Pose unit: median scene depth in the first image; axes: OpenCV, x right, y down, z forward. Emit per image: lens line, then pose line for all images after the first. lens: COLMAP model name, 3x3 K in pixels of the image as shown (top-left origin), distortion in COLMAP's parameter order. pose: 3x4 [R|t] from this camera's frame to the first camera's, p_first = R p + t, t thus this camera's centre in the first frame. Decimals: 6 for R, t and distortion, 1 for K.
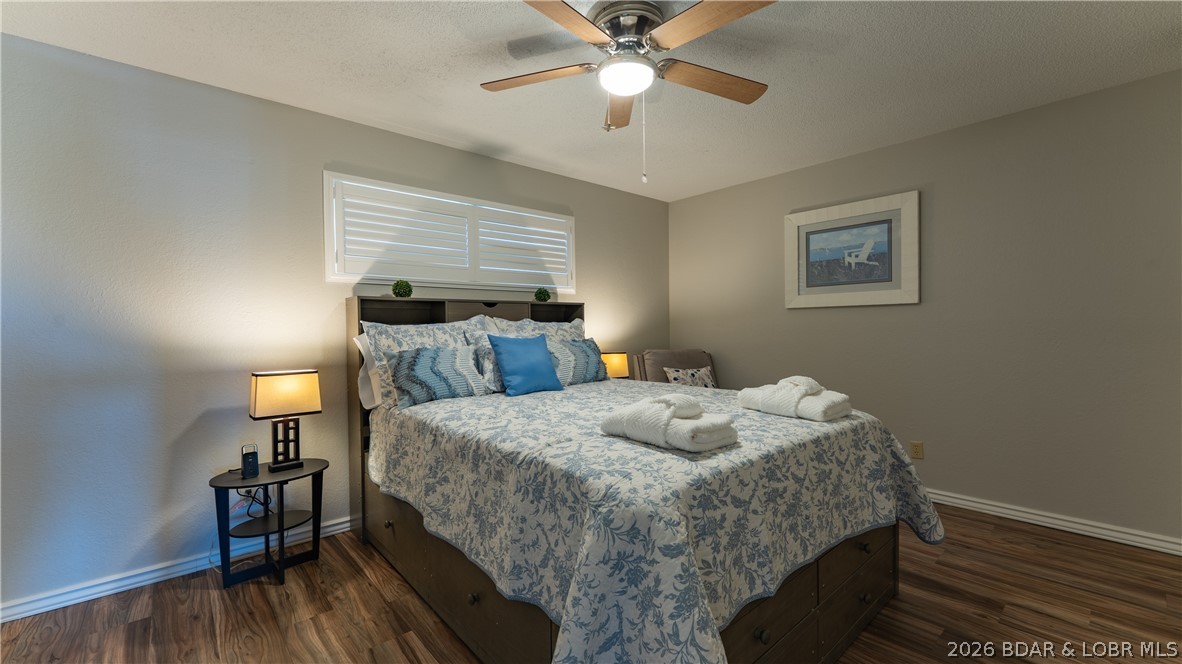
lens RADIAL K [[478.2, 0, 581.0], [0, 478.2, 335.7], [0, 0, 1]] dist [-0.023505, -0.000098]
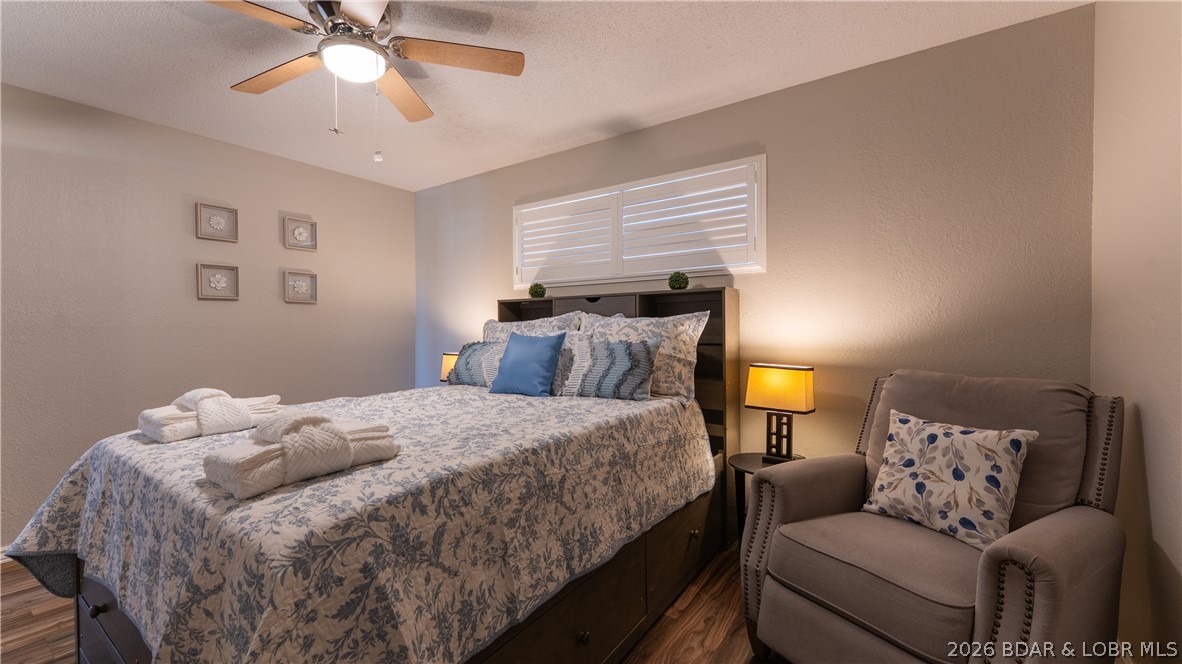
lens RADIAL K [[551.2, 0, 591.0], [0, 551.2, 332.0], [0, 0, 1]] dist [0.022180, 0.000843]
pose [[0.193910, 0.015616, -0.980895, 0.682403], [-0.005525, 0.999875, 0.014826, -0.013266], [0.981004, 0.002544, 0.193972, 0.609513]]
